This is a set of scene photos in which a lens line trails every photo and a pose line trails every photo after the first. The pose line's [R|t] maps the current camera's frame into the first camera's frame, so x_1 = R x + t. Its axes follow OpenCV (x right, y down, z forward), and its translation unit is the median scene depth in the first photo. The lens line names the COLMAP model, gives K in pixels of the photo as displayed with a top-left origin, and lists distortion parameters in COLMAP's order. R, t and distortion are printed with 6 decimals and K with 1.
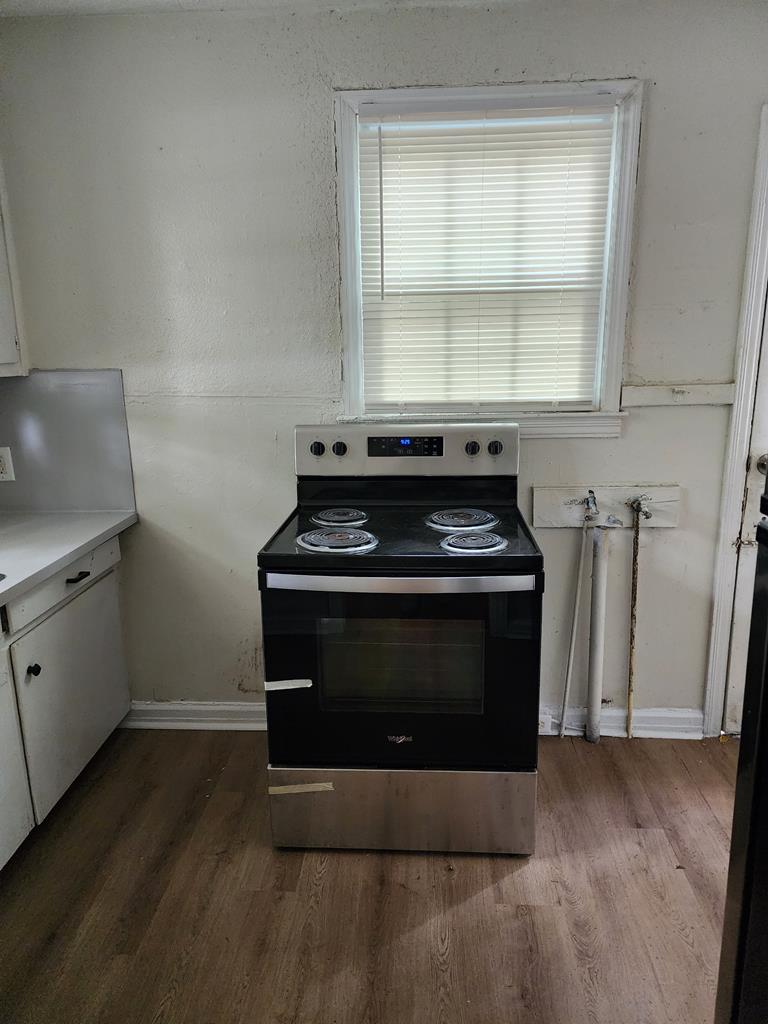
lens RADIAL K [[687.2, 0, 386.0], [0, 687.2, 509.9], [0, 0, 1]] dist [0.072869, -0.061581]
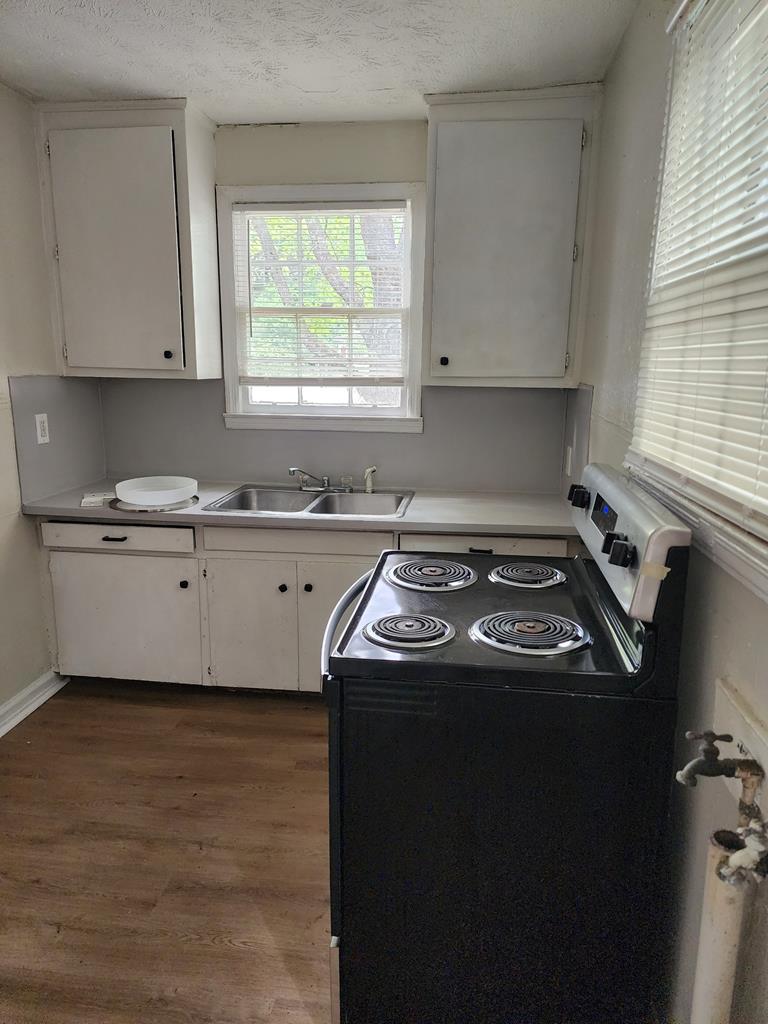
lens RADIAL K [[687.2, 0, 384.6], [0, 687.2, 510.6], [0, 0, 1]] dist [0.072869, -0.061581]
pose [[-0.074156, 0.224987, -0.971536, 0.968312], [-0.245984, 0.939989, 0.236457, -0.284492], [0.966433, 0.256517, -0.014363, 1.108592]]
